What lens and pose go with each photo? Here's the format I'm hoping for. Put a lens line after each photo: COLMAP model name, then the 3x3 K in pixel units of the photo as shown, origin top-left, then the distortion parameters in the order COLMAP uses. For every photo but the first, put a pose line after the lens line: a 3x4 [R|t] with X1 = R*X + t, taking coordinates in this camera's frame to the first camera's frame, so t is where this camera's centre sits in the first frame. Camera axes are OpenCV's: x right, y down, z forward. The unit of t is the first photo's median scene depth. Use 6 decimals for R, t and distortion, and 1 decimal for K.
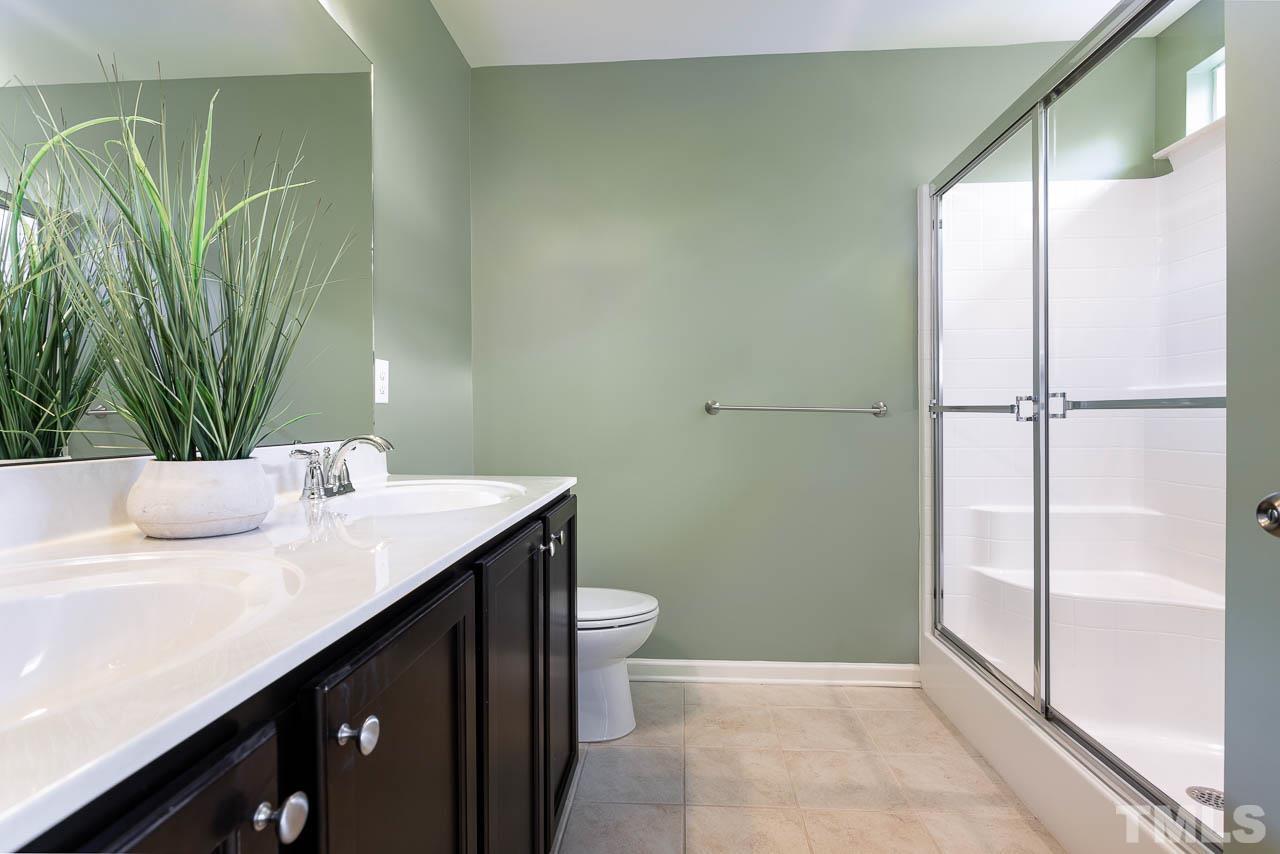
lens RADIAL K [[635.5, 0, 638.1], [0, 635.5, 429.2], [0, 0, 1]] dist [0.001341, 0.003863]
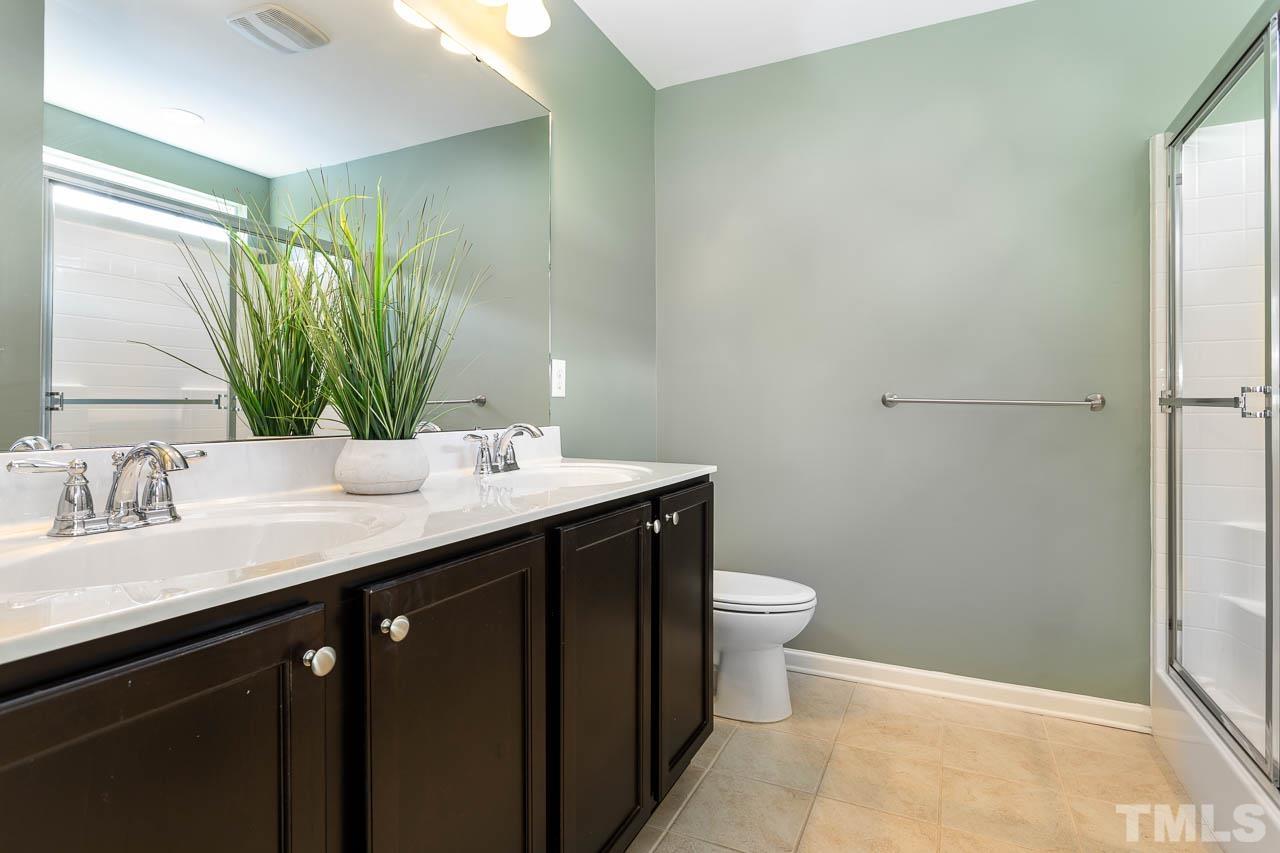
lens RADIAL K [[635.5, 0, 639.1], [0, 635.5, 418.4], [0, 0, 1]] dist [0.001341, 0.003863]
pose [[0.931937, 0.010223, -0.362477, 0.159206], [-0.011499, 0.999933, -0.001364, -0.001021], [0.362439, 0.005439, 0.931992, -0.041077]]
